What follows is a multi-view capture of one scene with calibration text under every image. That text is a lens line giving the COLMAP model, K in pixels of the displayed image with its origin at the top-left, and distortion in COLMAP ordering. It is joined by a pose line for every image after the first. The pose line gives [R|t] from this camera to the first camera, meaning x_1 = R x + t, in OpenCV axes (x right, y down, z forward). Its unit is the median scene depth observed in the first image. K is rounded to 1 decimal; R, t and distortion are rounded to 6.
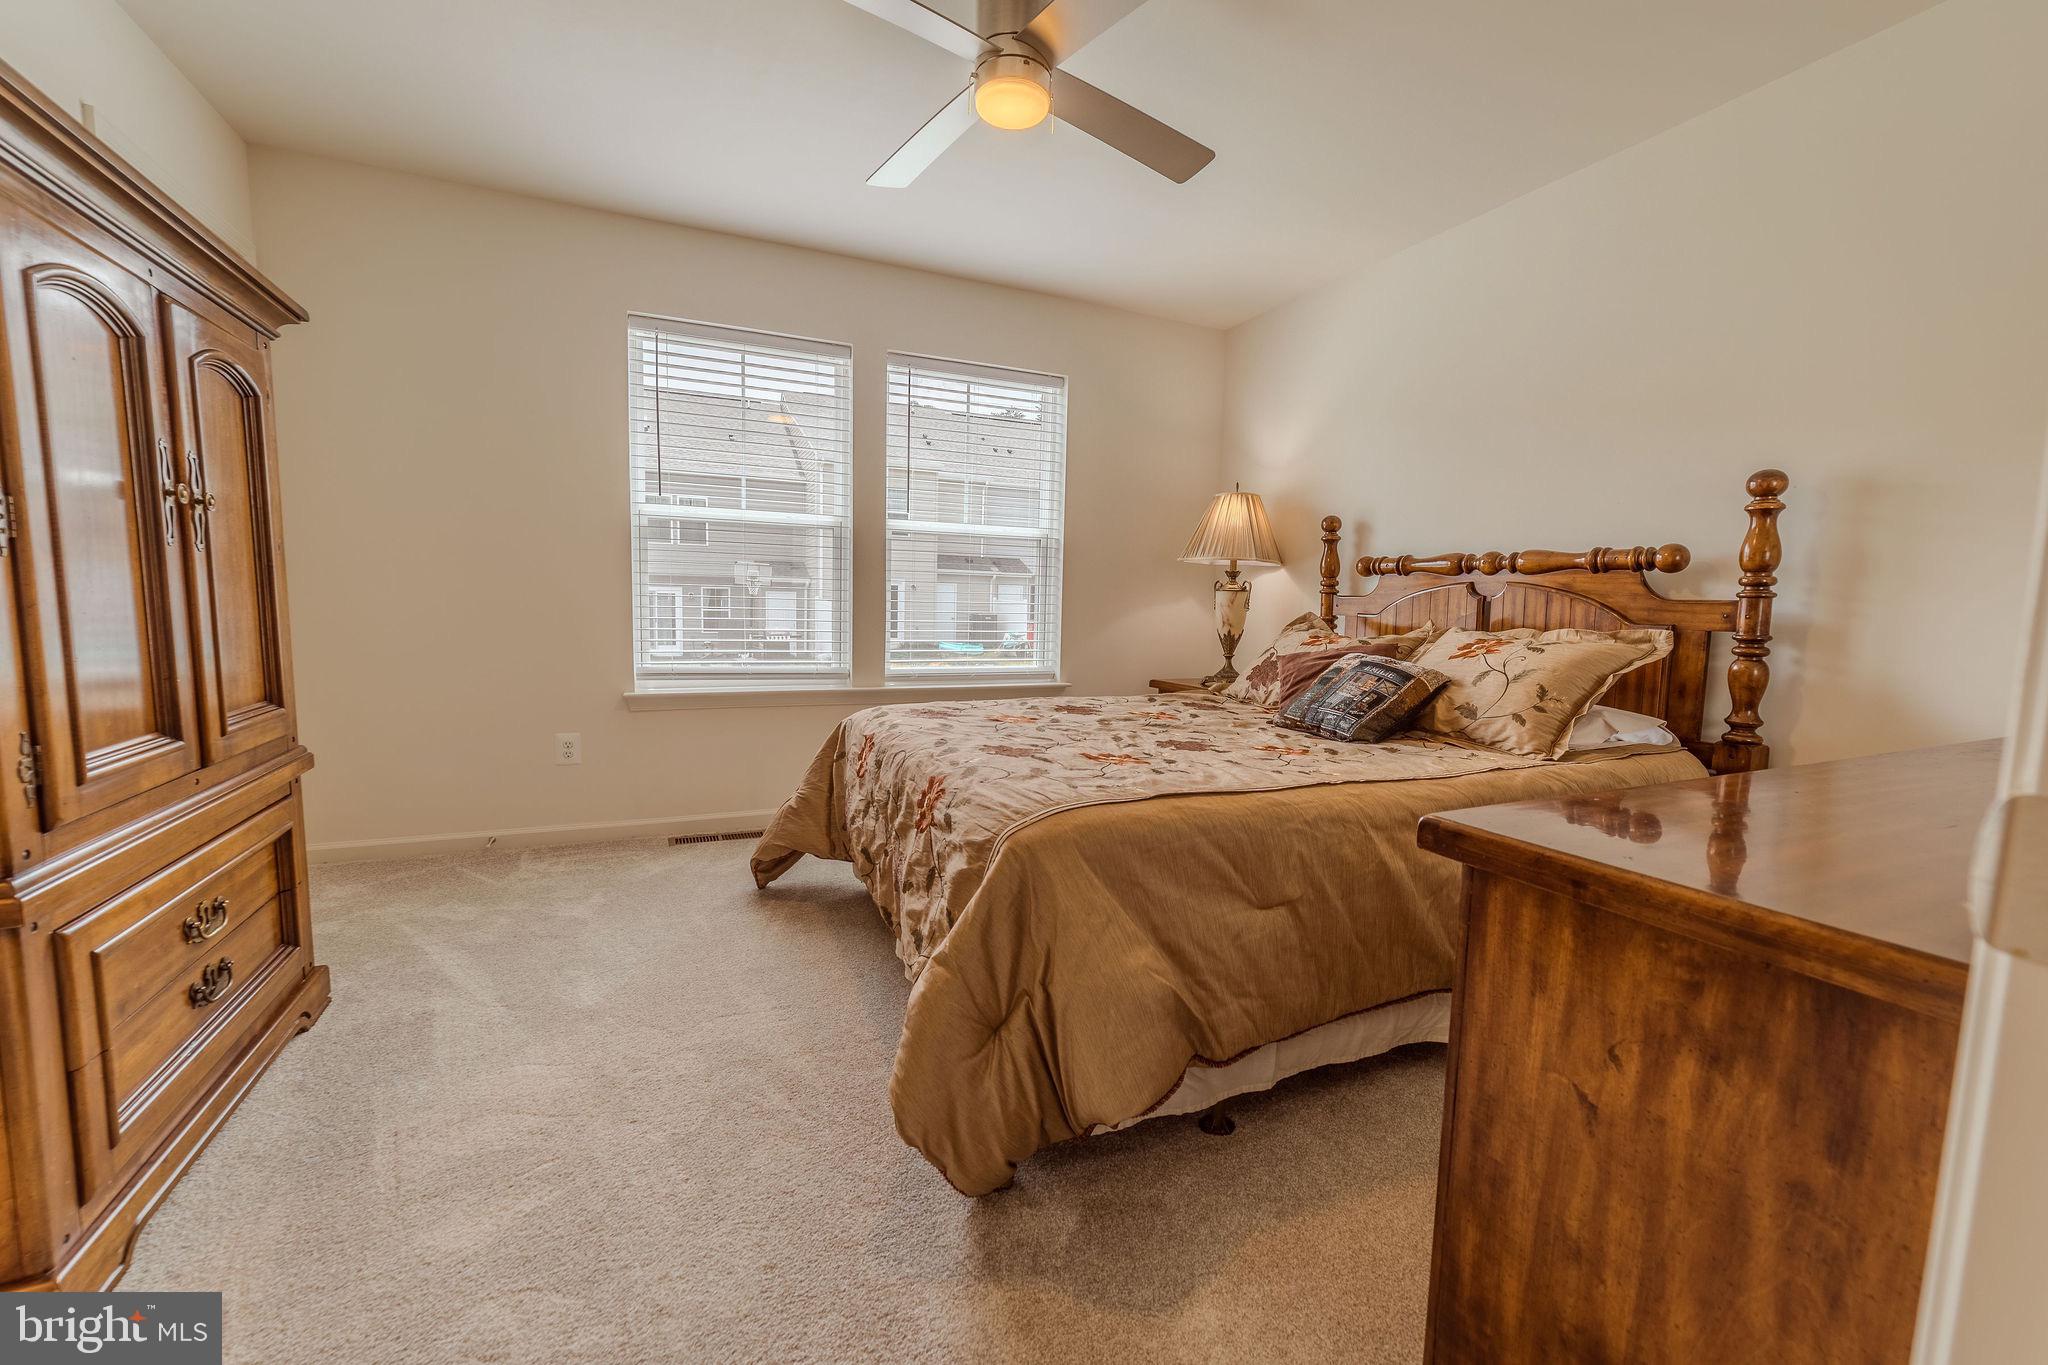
lens RADIAL K [[814.7, 0, 1024.0], [0, 814.7, 688.5], [0, 0, 1]] dist [-0.019336, 0.006367]
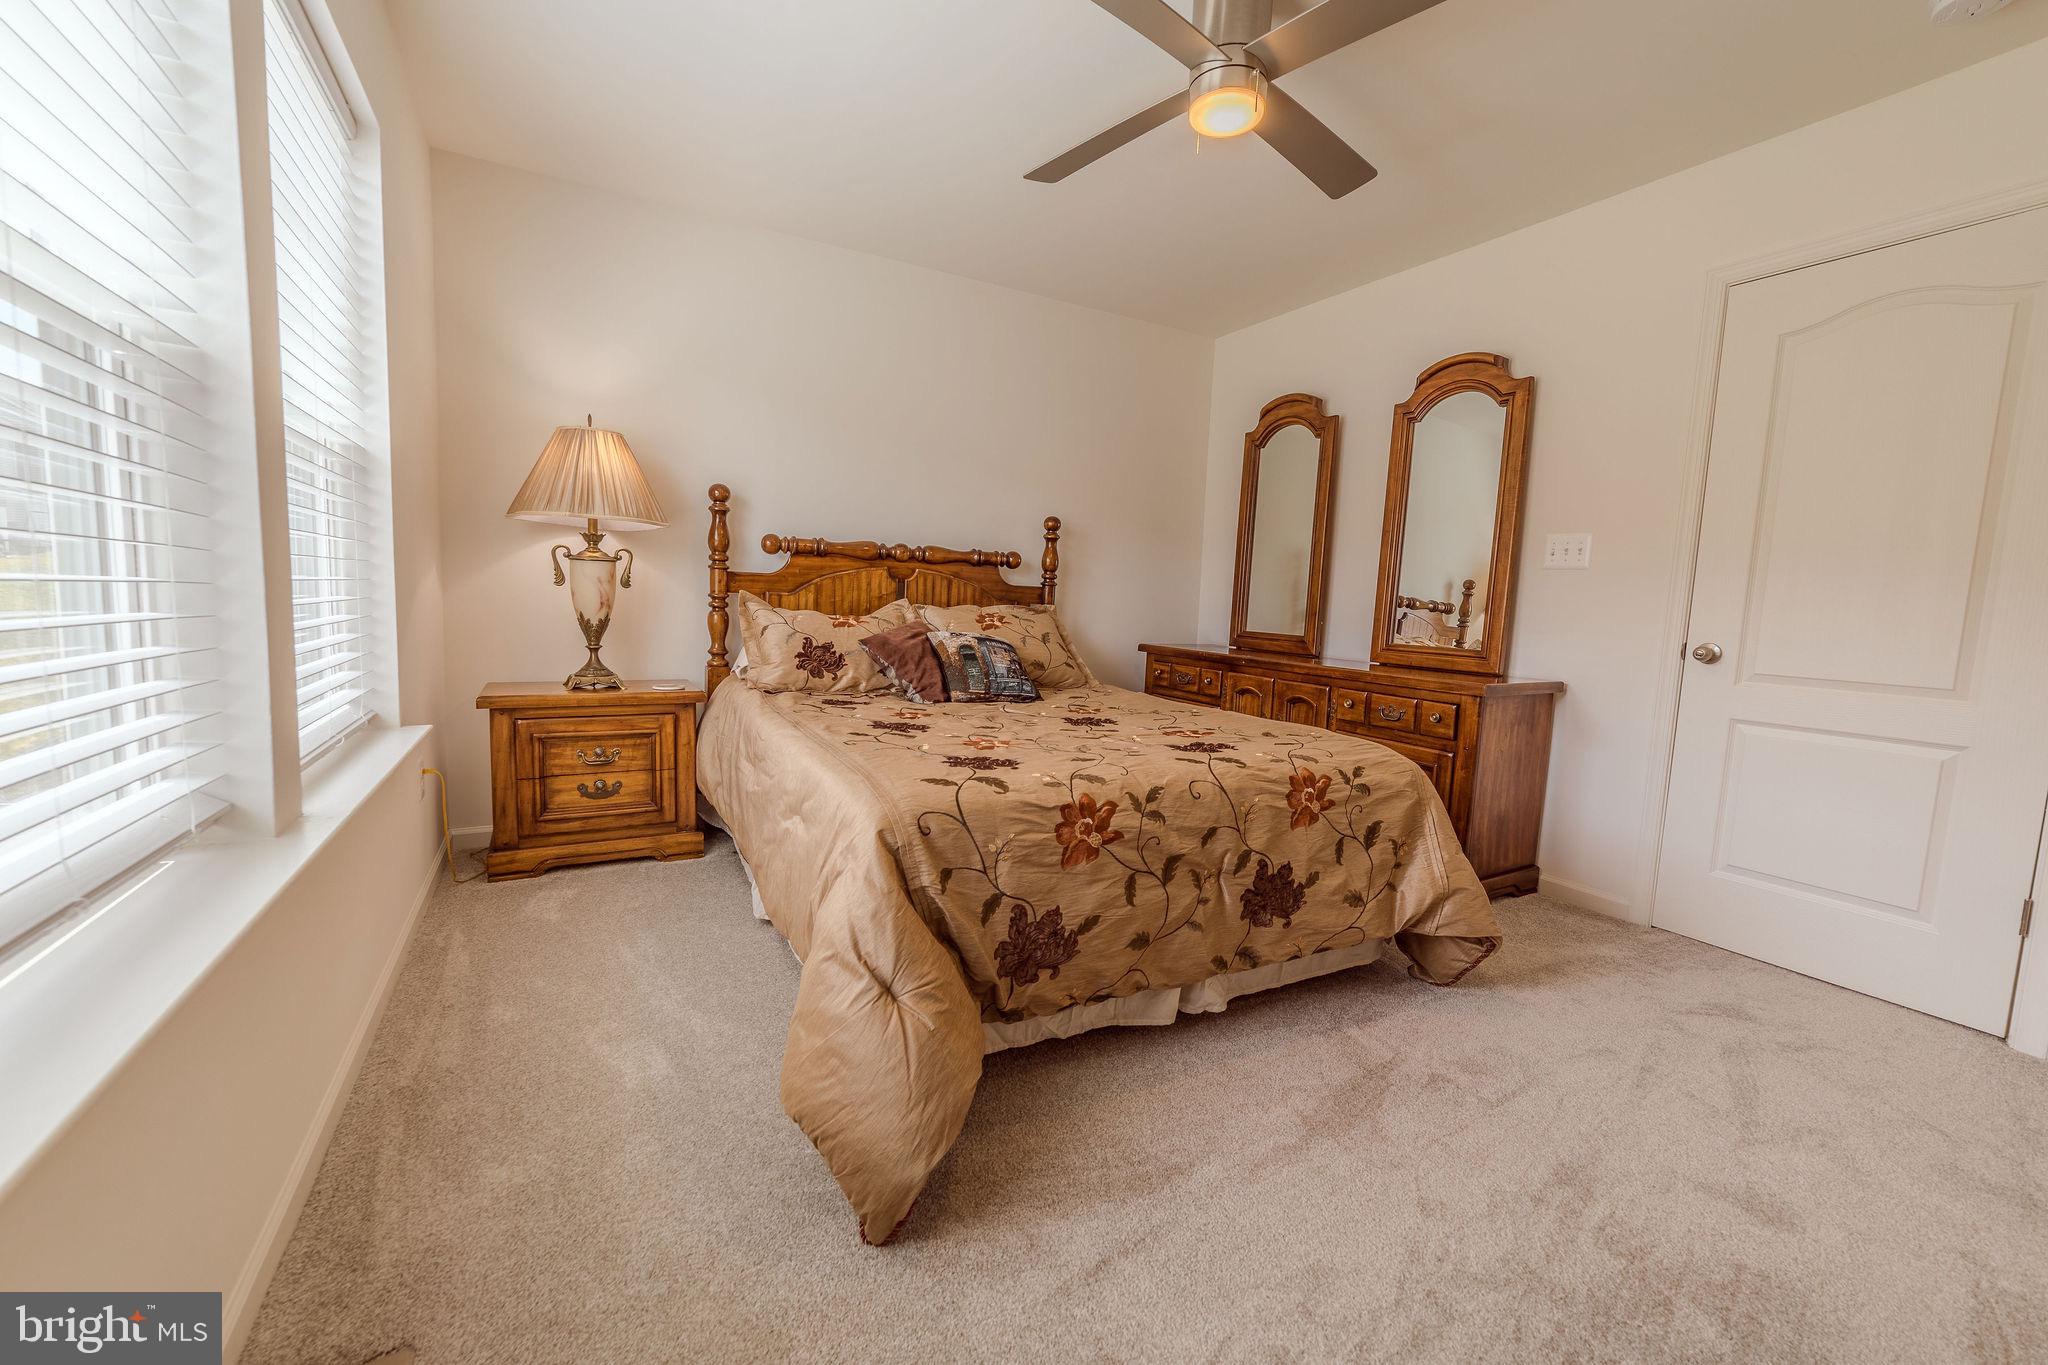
lens RADIAL K [[814.7, 0, 1022.3], [0, 814.7, 679.9], [0, 0, 1]] dist [-0.019336, 0.006367]
pose [[-0.071381, -0.127315, 0.989290, -0.787270], [0.068313, 0.988868, 0.132190, -0.125101], [-0.995107, 0.077018, -0.061889, 0.994368]]
